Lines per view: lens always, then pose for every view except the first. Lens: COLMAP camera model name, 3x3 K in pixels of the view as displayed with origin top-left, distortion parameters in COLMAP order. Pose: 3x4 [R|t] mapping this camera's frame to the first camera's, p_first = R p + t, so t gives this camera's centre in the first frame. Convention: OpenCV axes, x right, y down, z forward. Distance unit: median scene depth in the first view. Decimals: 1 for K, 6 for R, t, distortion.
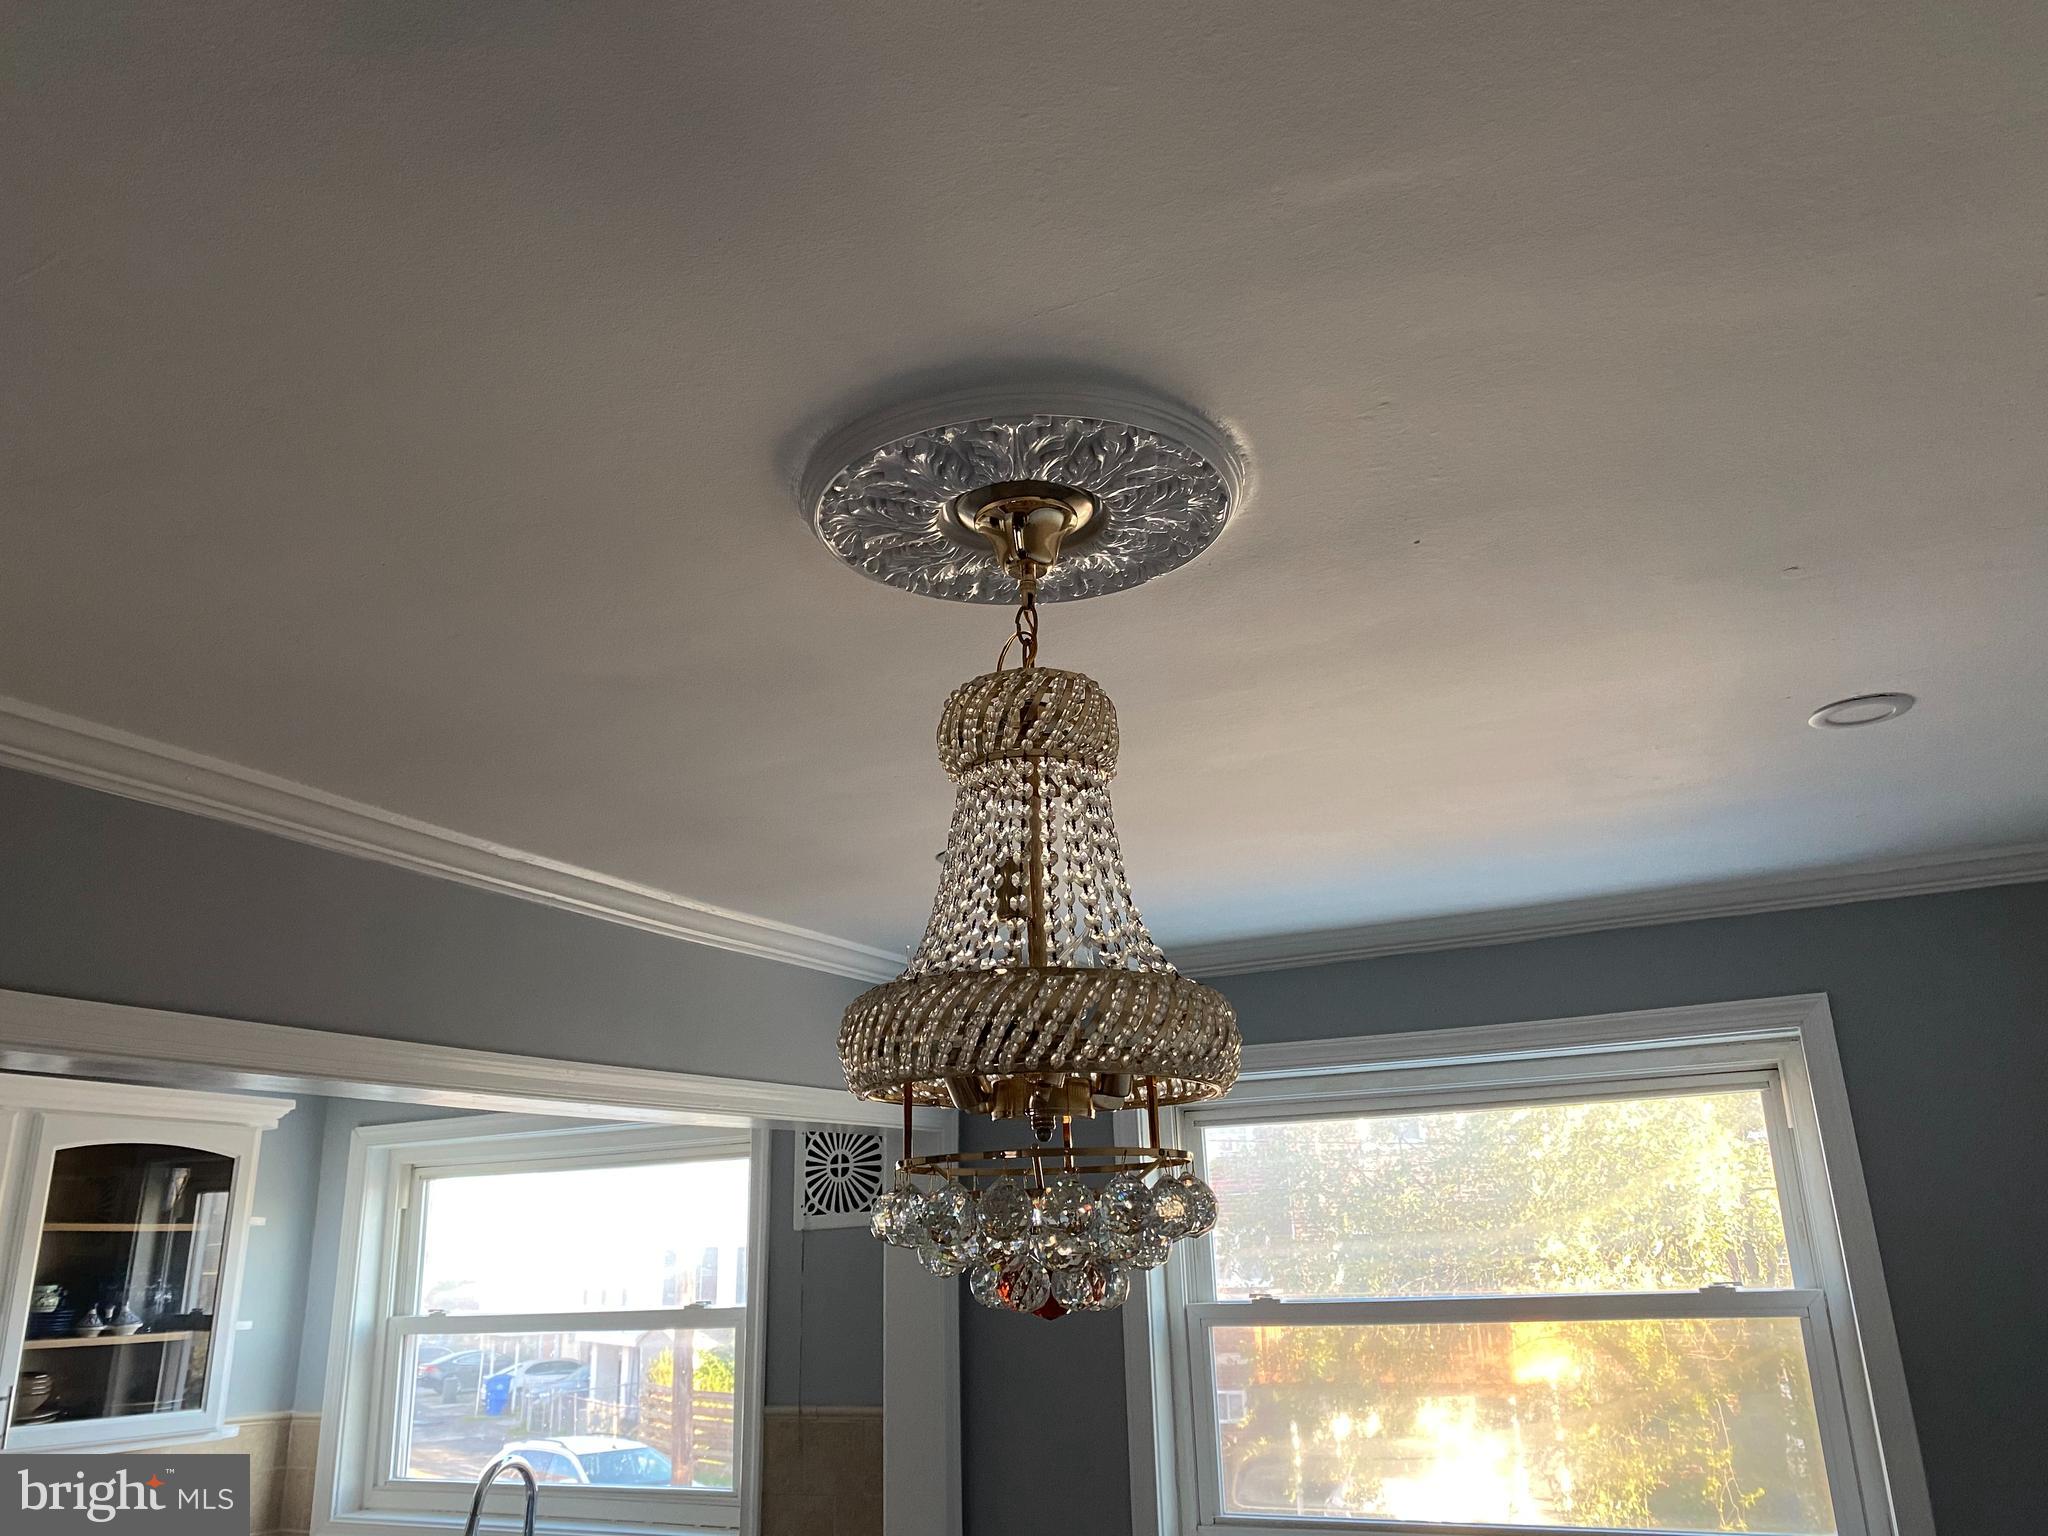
lens RADIAL K [[1561.9, 0, 1008.3], [0, 1561.9, 745.3], [0, 0, 1]] dist [0.038642, -0.047030]
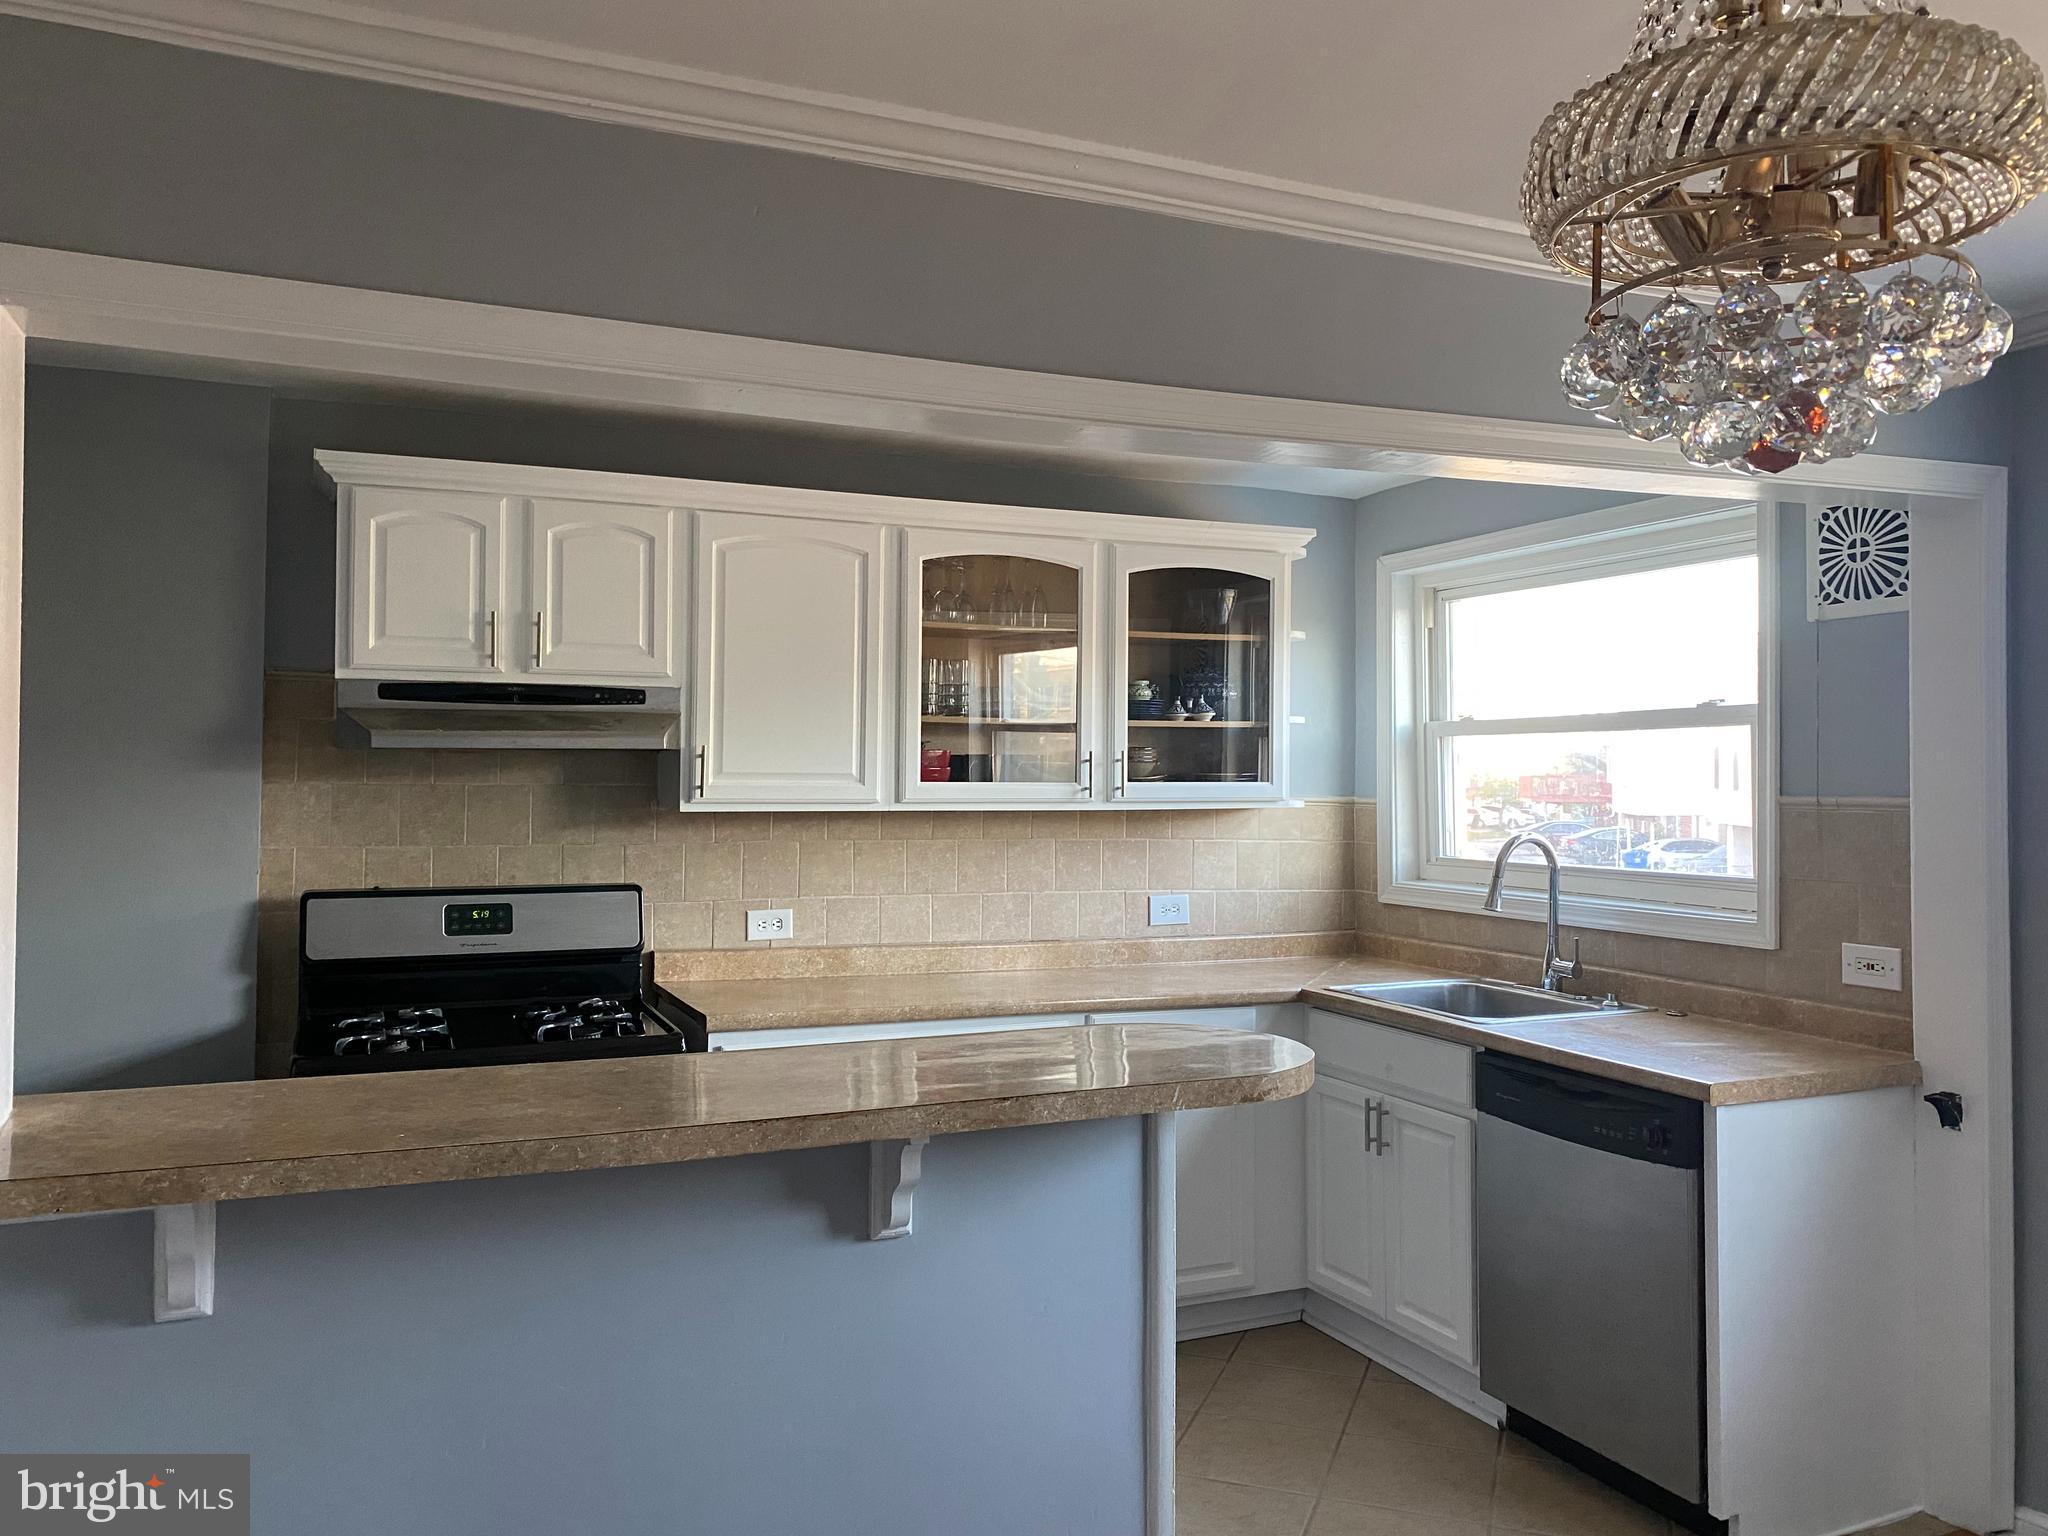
lens RADIAL K [[1561.9, 0, 1026.9], [0, 1561.9, 750.1], [0, 0, 1]] dist [0.038642, -0.047030]
pose [[0.783706, 0.018727, -0.620850, 0.081453], [0.174943, 0.952425, 0.249561, 0.071579], [0.595986, -0.304196, 0.743145, 0.015939]]
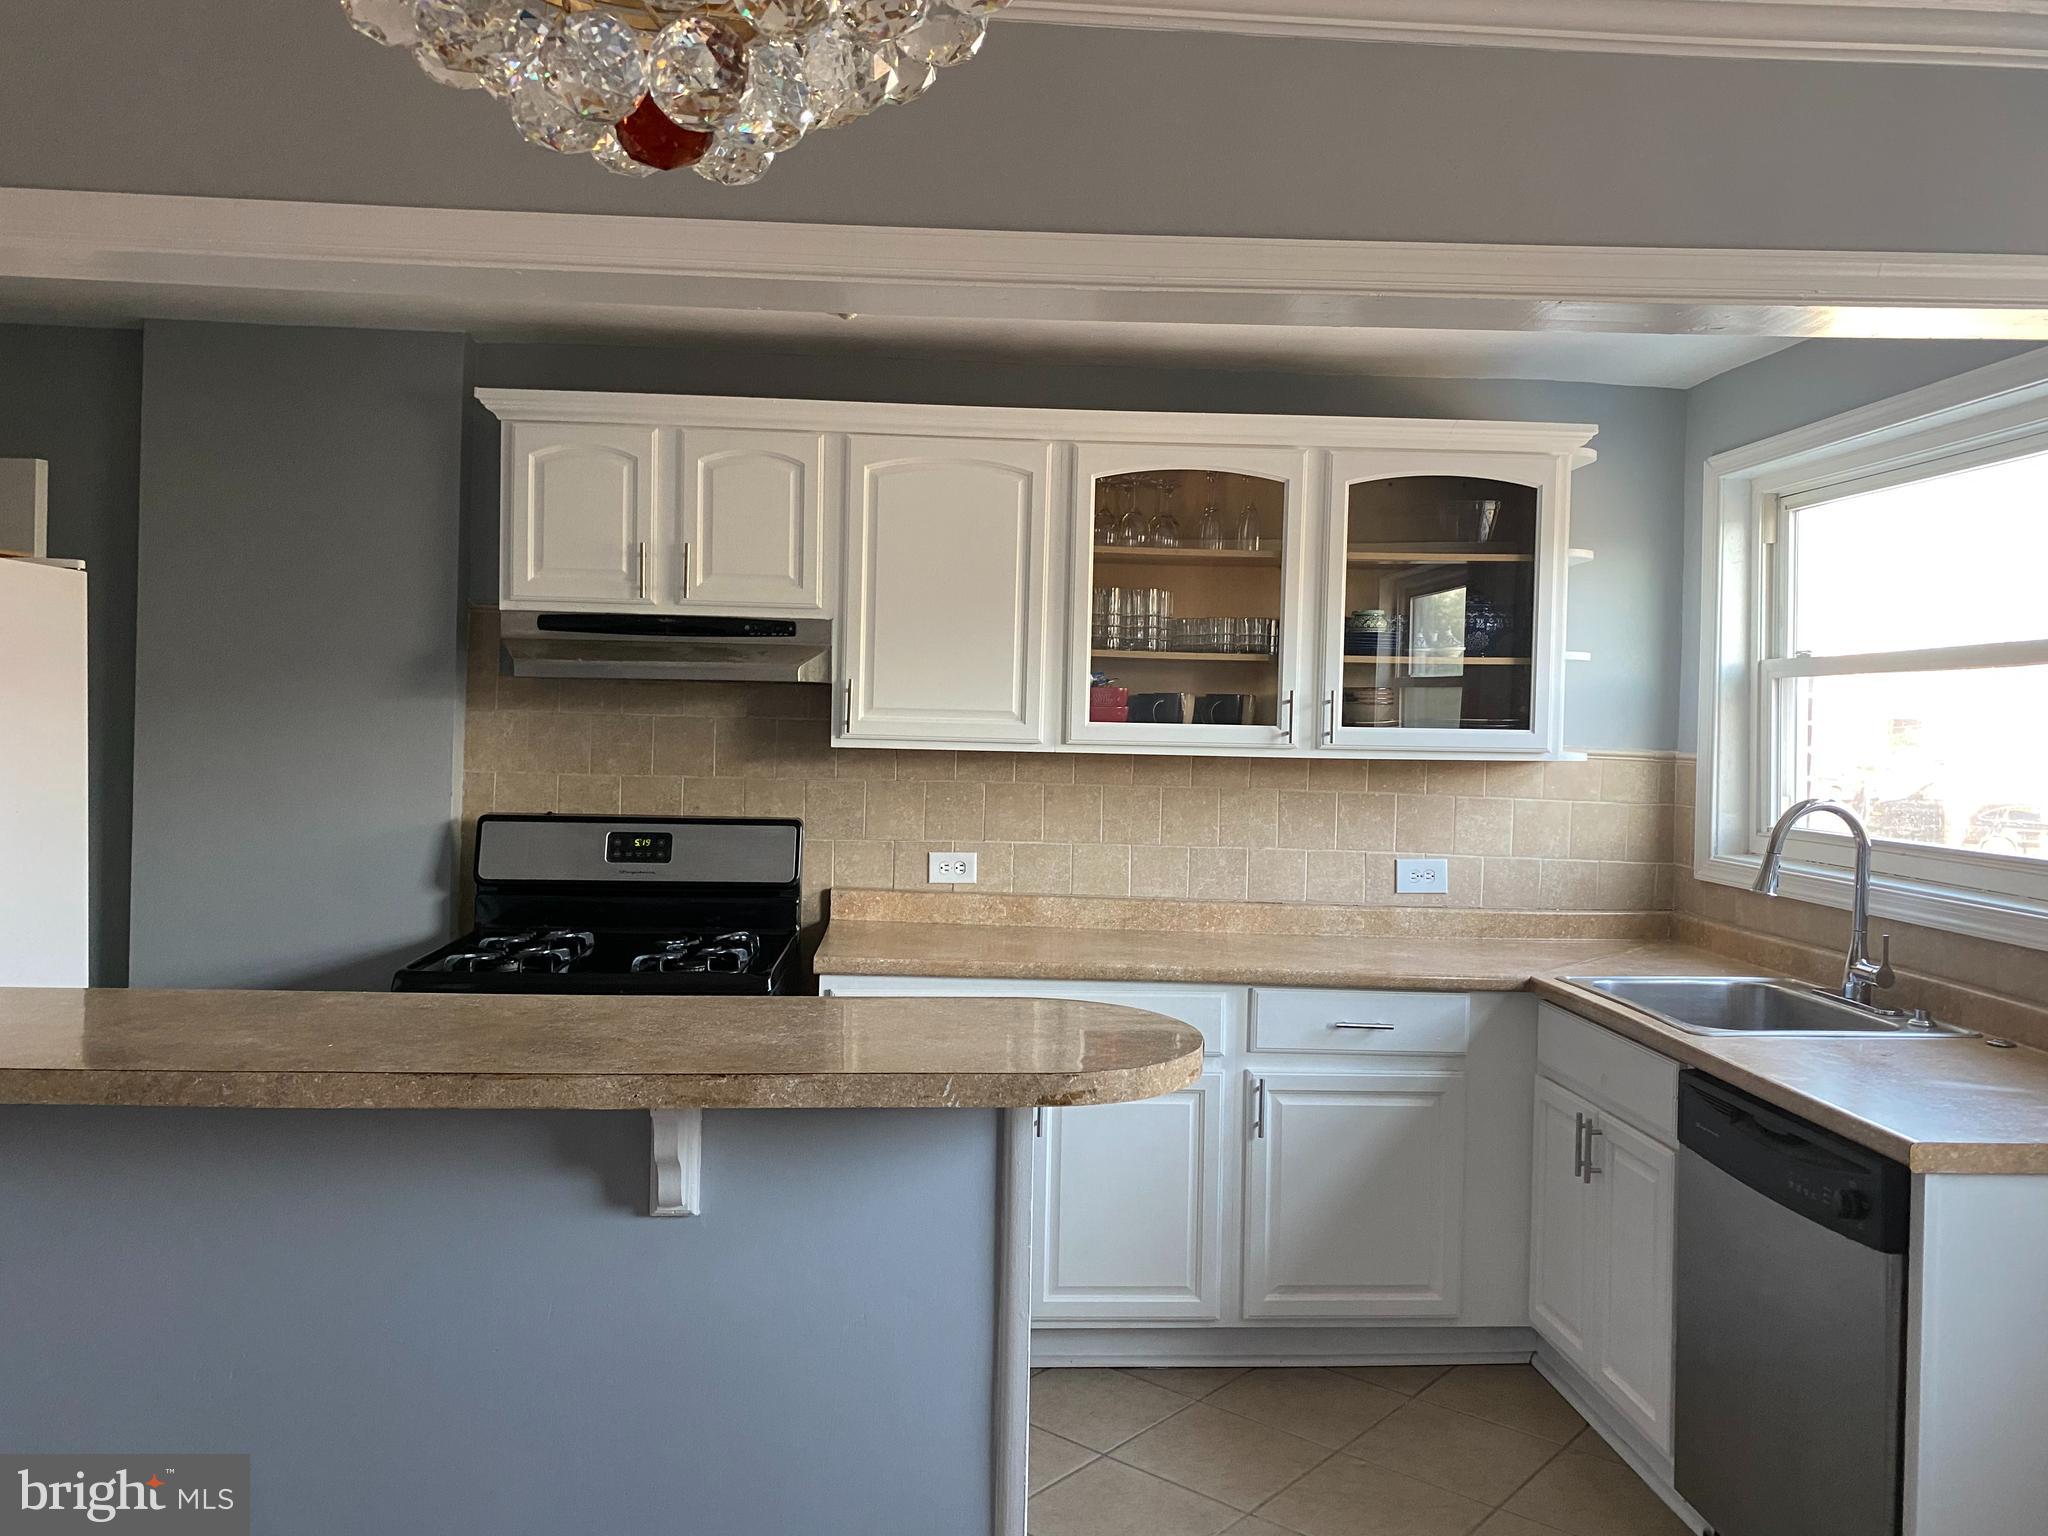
lens RADIAL K [[1561.9, 0, 1026.0], [0, 1561.9, 752.5], [0, 0, 1]] dist [0.038642, -0.047030]
pose [[0.520506, 0.055314, -0.852065, 0.181219], [0.239278, 0.948467, 0.207741, 0.153707], [0.819646, -0.312010, 0.480447, 0.256325]]
